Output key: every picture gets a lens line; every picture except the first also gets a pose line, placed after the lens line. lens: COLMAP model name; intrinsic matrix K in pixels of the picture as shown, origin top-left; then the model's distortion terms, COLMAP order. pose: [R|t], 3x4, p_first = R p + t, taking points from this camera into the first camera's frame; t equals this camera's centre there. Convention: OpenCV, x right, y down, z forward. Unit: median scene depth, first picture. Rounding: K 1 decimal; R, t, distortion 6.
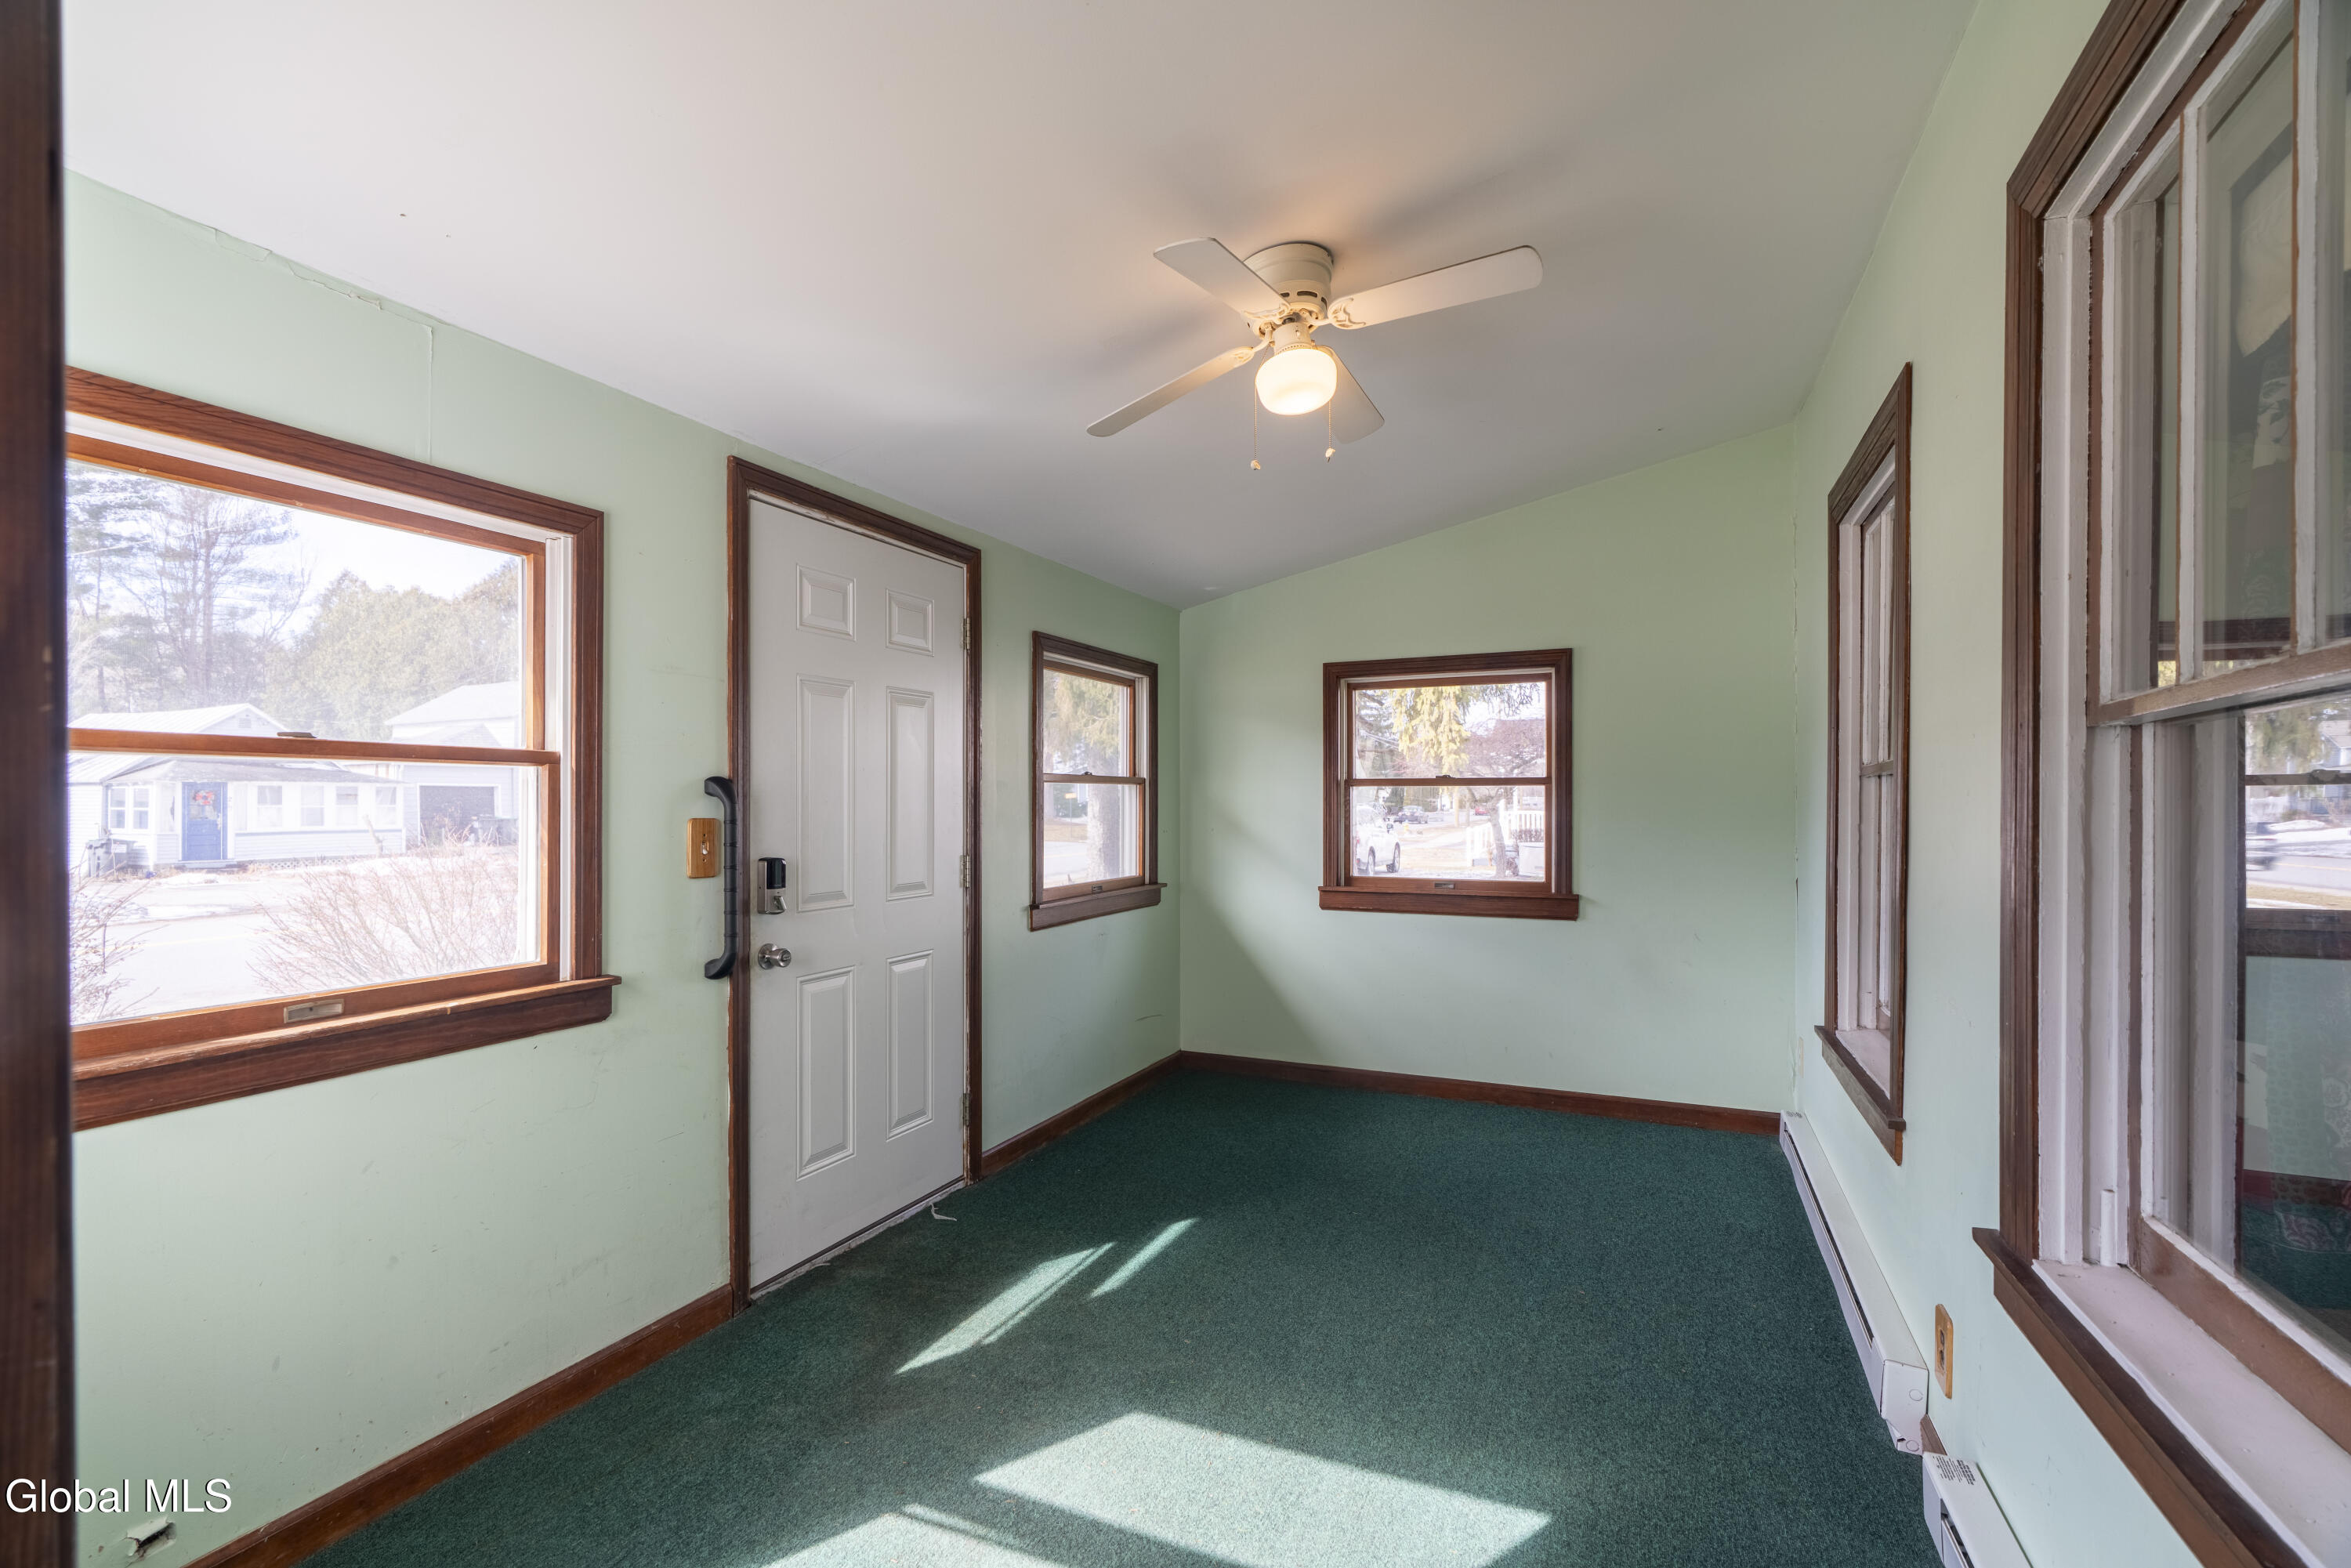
lens RADIAL K [[1040.0, 0, 1174.2], [0, 1040.0, 807.6], [0, 0, 1]] dist [-0.000813, 0.001272]
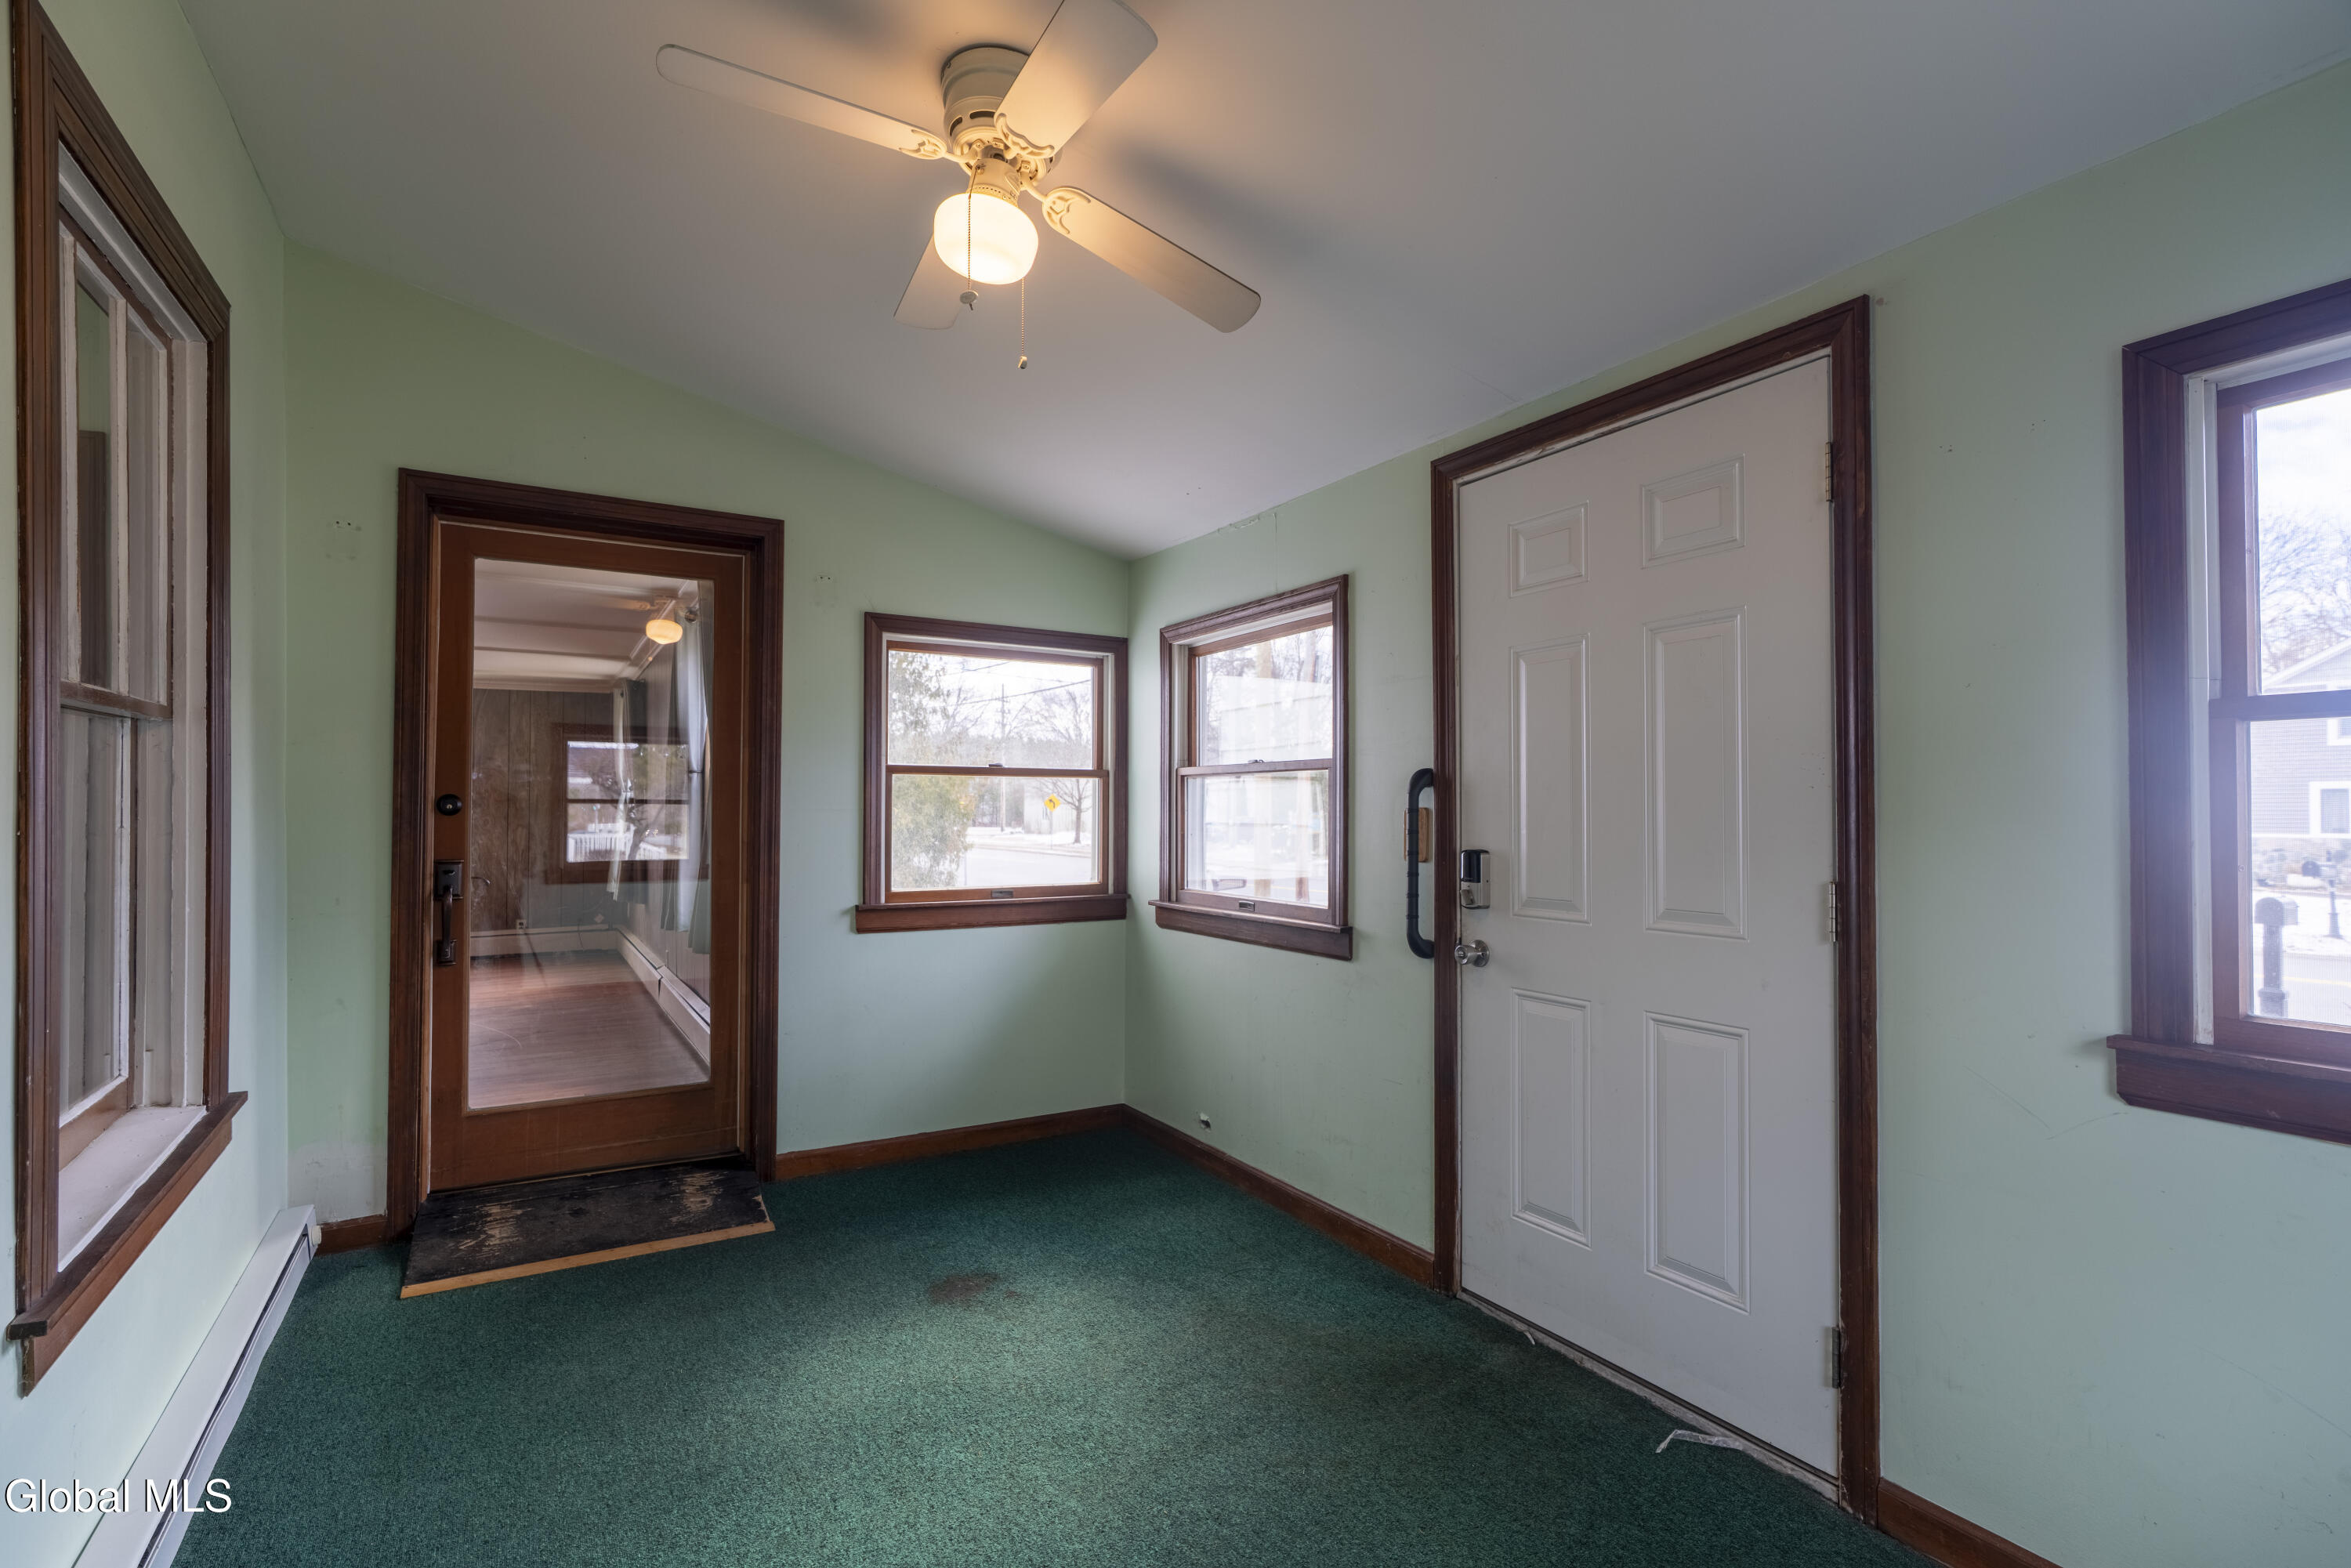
lens RADIAL K [[1132.7, 0, 1175.4], [0, 1132.7, 788.5], [0, 0, 1]] dist [0.005122, 0.000423]
pose [[-0.577567, -0.015533, -0.816196, 0.633272], [-0.002058, 0.999843, -0.017571, 0.011191], [0.816341, -0.008469, -0.577508, 1.403503]]
